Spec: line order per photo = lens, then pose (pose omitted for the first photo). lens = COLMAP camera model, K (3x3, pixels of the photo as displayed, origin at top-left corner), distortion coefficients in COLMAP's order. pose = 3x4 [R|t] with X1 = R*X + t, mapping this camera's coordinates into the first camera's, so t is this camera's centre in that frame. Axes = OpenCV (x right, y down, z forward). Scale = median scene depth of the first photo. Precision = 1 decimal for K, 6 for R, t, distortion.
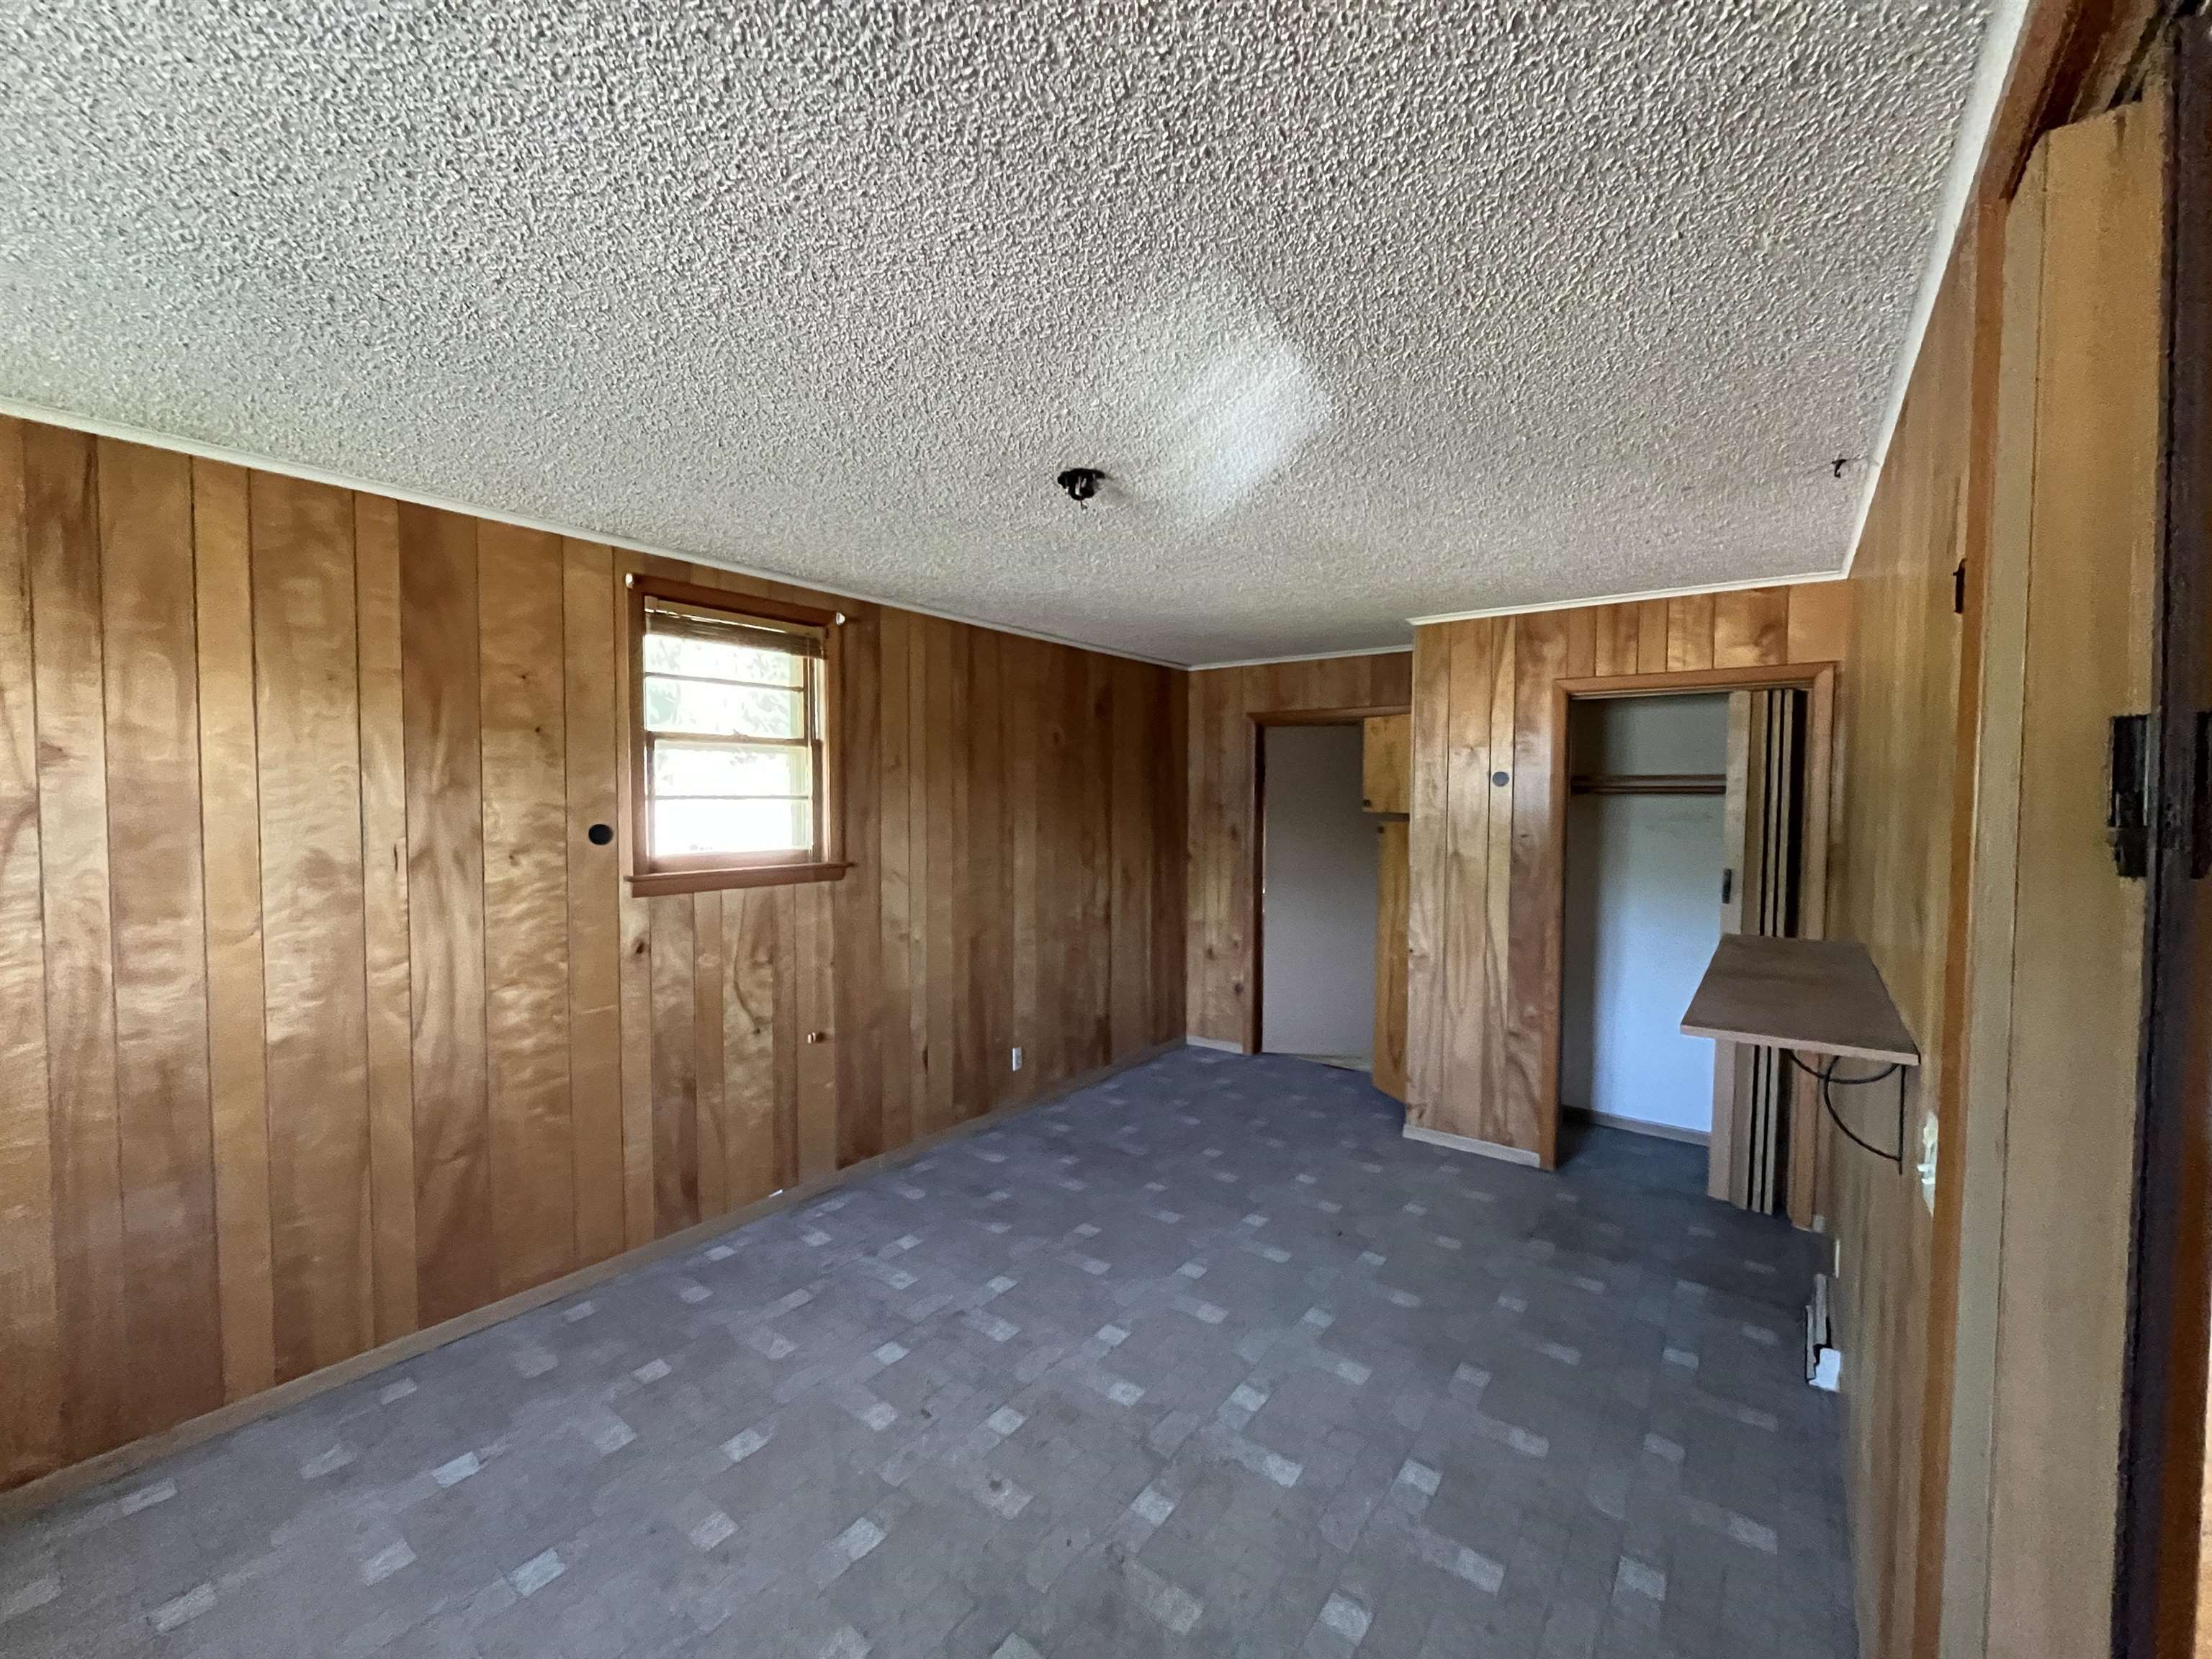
lens RADIAL K [[879.7, 0, 1106.0], [0, 879.7, 829.5], [0, 0, 1]] dist [0.000173, 0.000047]
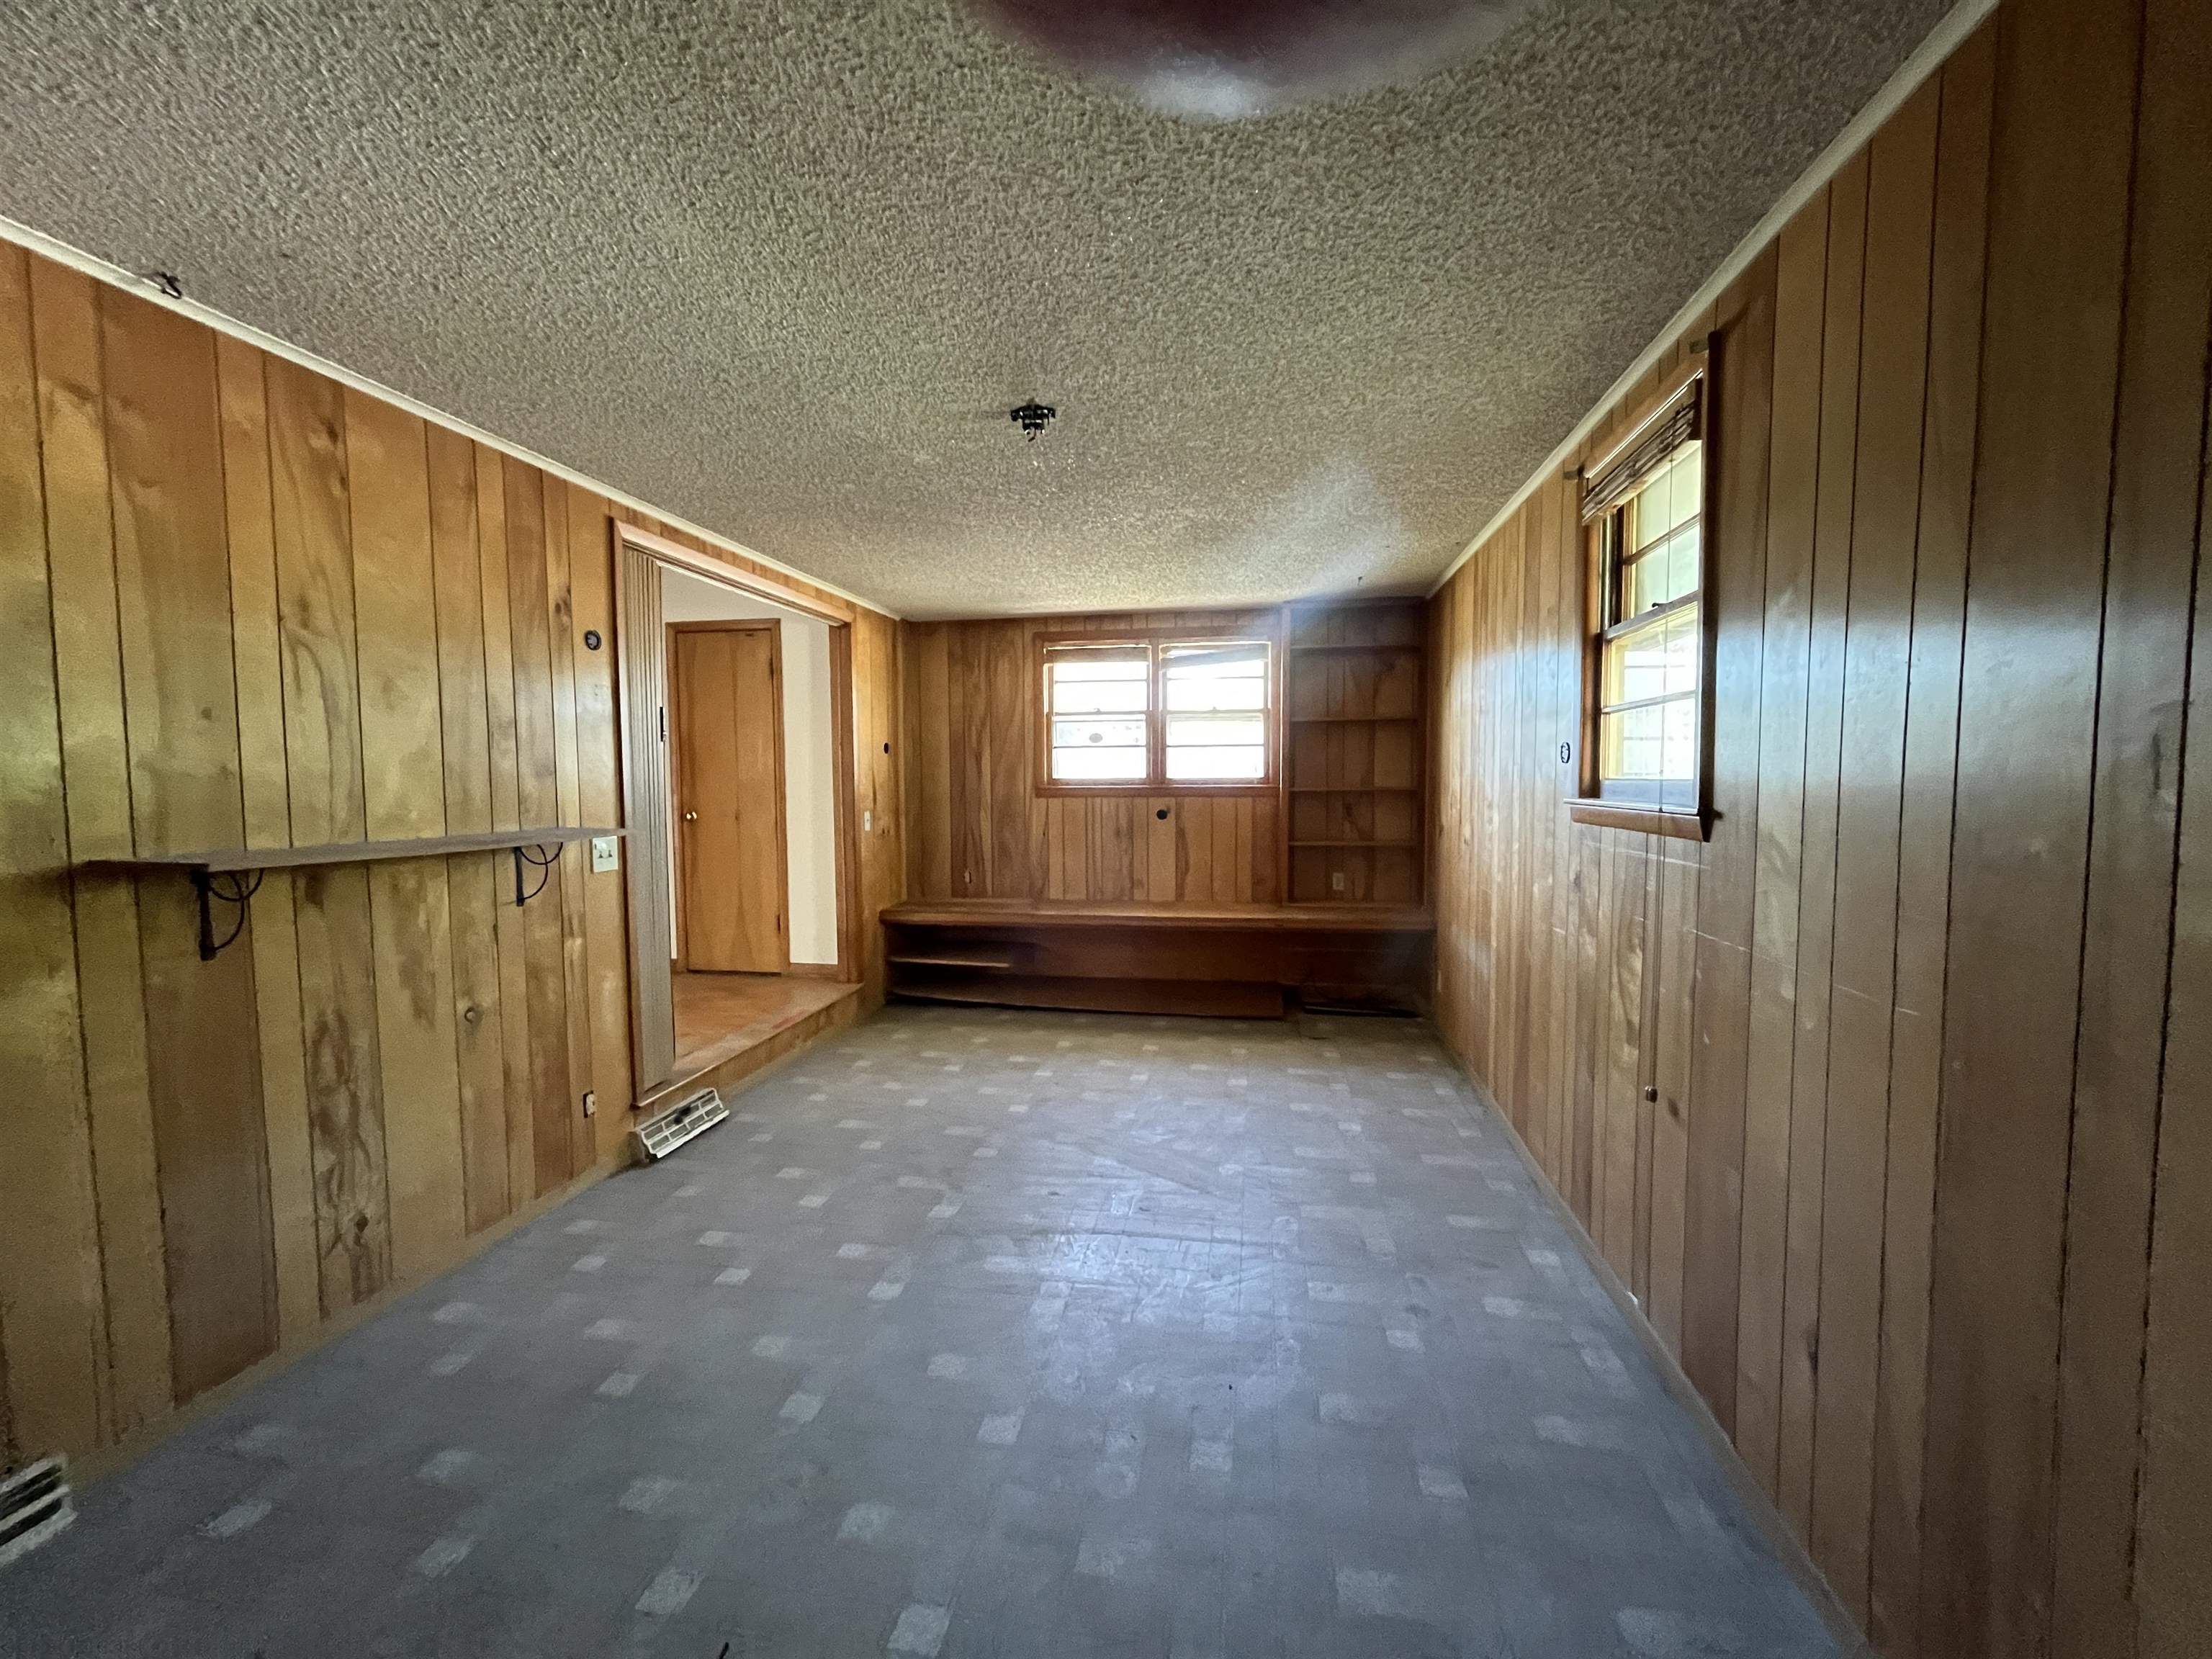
lens RADIAL K [[879.7, 0, 1106.0], [0, 879.7, 829.5], [0, 0, 1]] dist [0.000173, 0.000047]
pose [[-0.888843, 0.022509, -0.457658, 0.372396], [-0.018223, 0.996266, 0.084391, 0.021356], [0.457849, 0.083350, -0.885114, 1.886313]]
